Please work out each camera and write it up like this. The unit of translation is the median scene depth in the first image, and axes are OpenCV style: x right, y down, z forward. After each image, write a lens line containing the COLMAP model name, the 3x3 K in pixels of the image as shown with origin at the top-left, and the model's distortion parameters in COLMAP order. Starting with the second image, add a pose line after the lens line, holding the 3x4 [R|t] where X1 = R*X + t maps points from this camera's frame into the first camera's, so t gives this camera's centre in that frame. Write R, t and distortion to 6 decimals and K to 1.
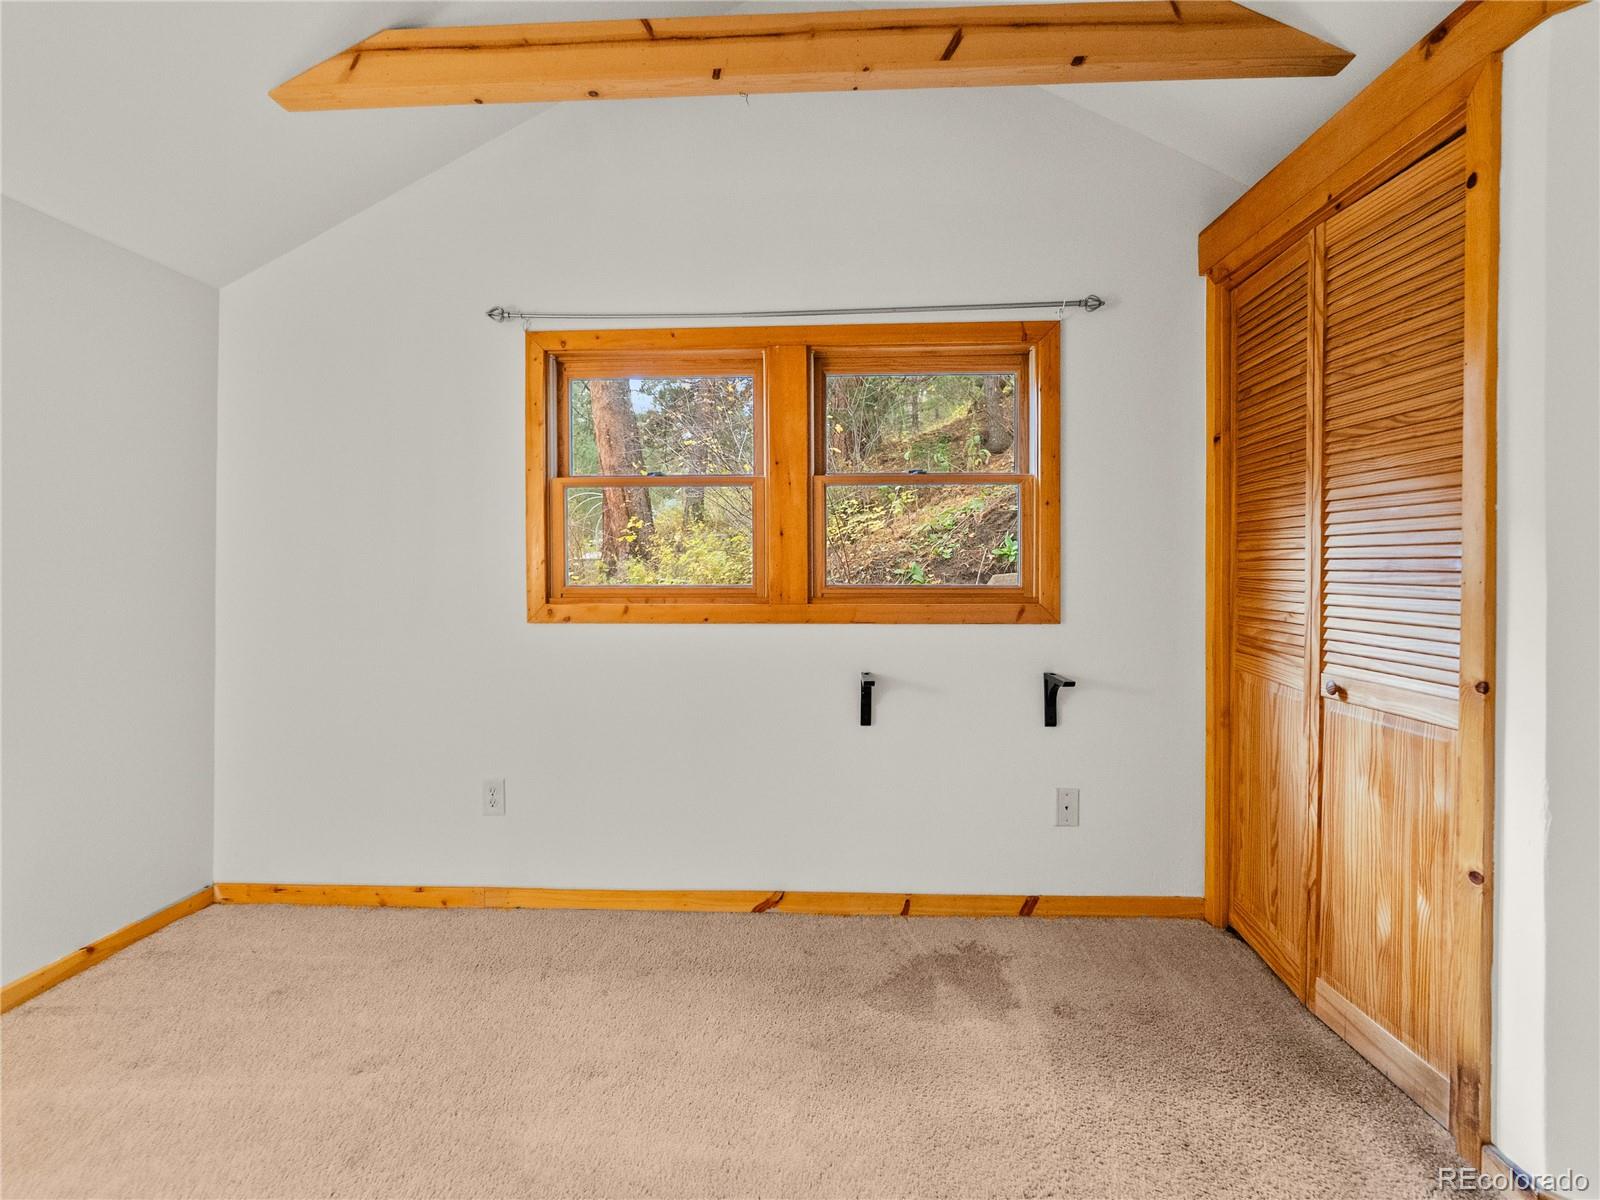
lens RADIAL K [[744.5, 0, 785.6], [0, 744.5, 580.8], [0, 0, 1]] dist [0.000180, -0.002026]
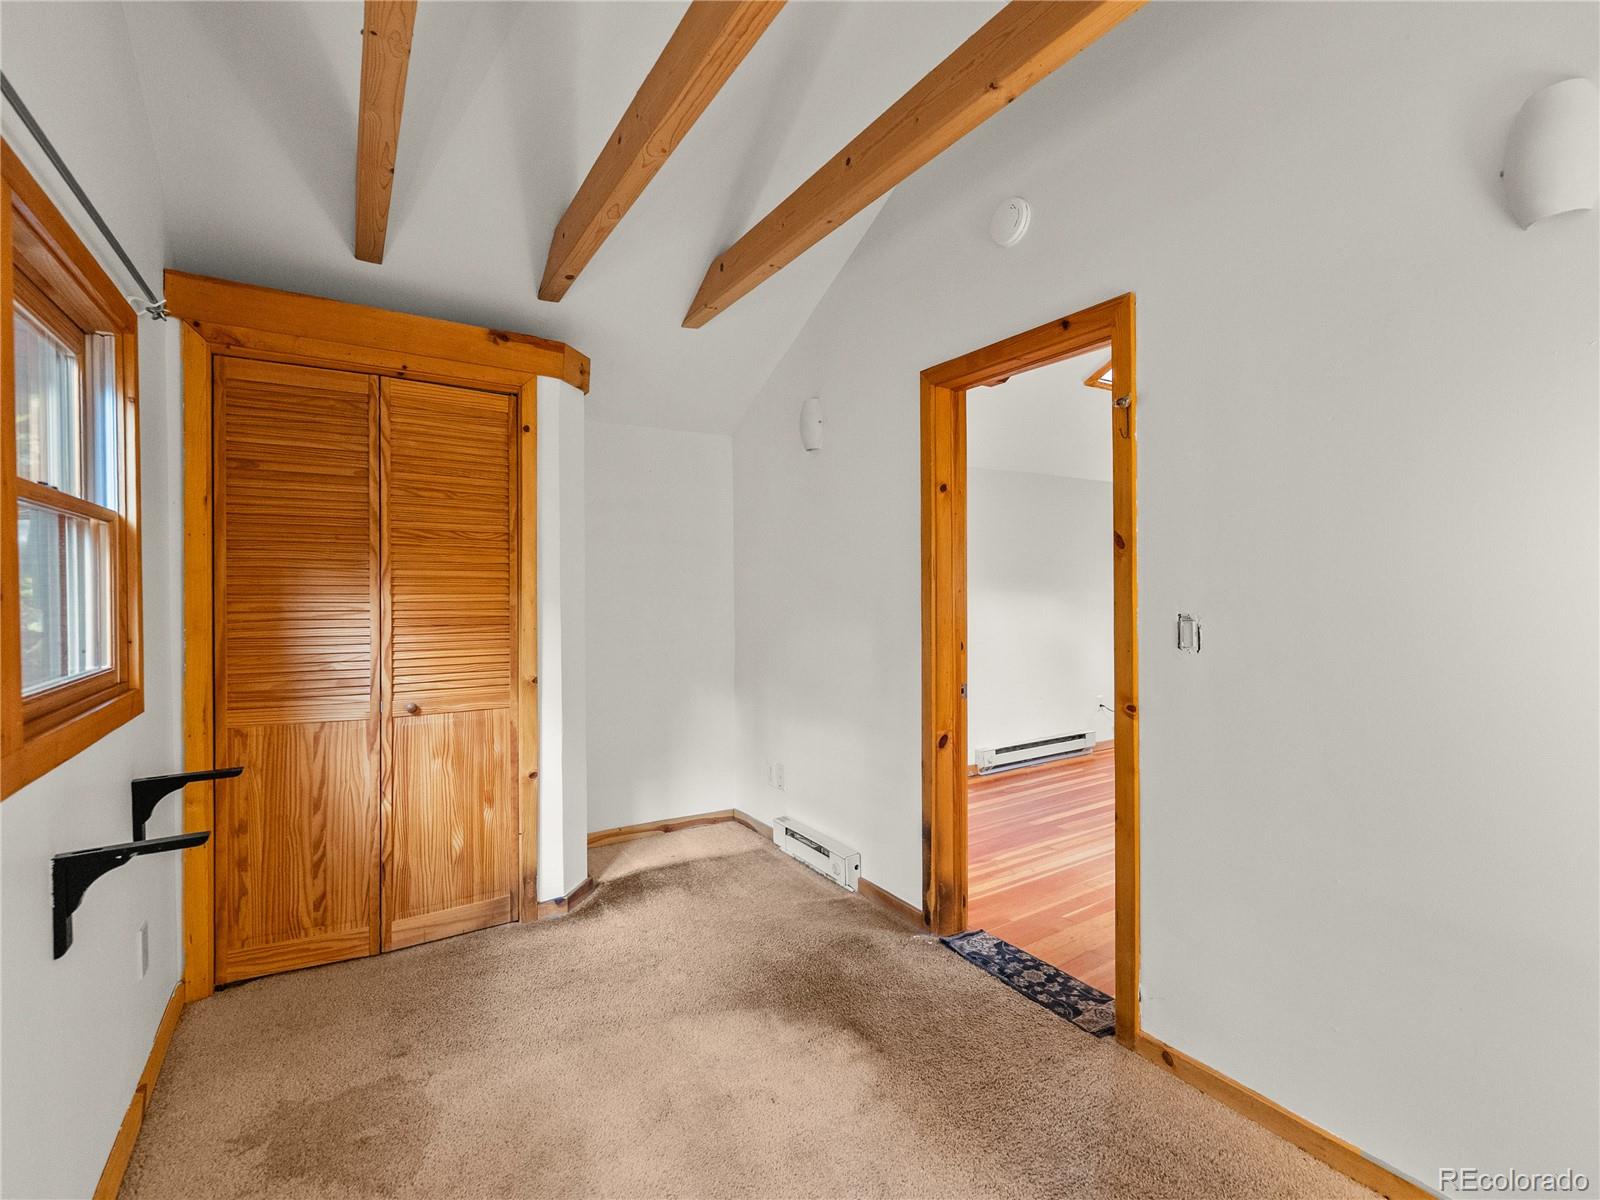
lens RADIAL K [[744.5, 0, 806.2], [0, 744.5, 595.2], [0, 0, 1]] dist [0.000180, -0.002026]
pose [[-0.585830, -0.006941, 0.810404, -0.844201], [0.014116, 0.999724, 0.018767, -0.087489], [-0.810311, 0.022434, -0.585570, 1.165778]]
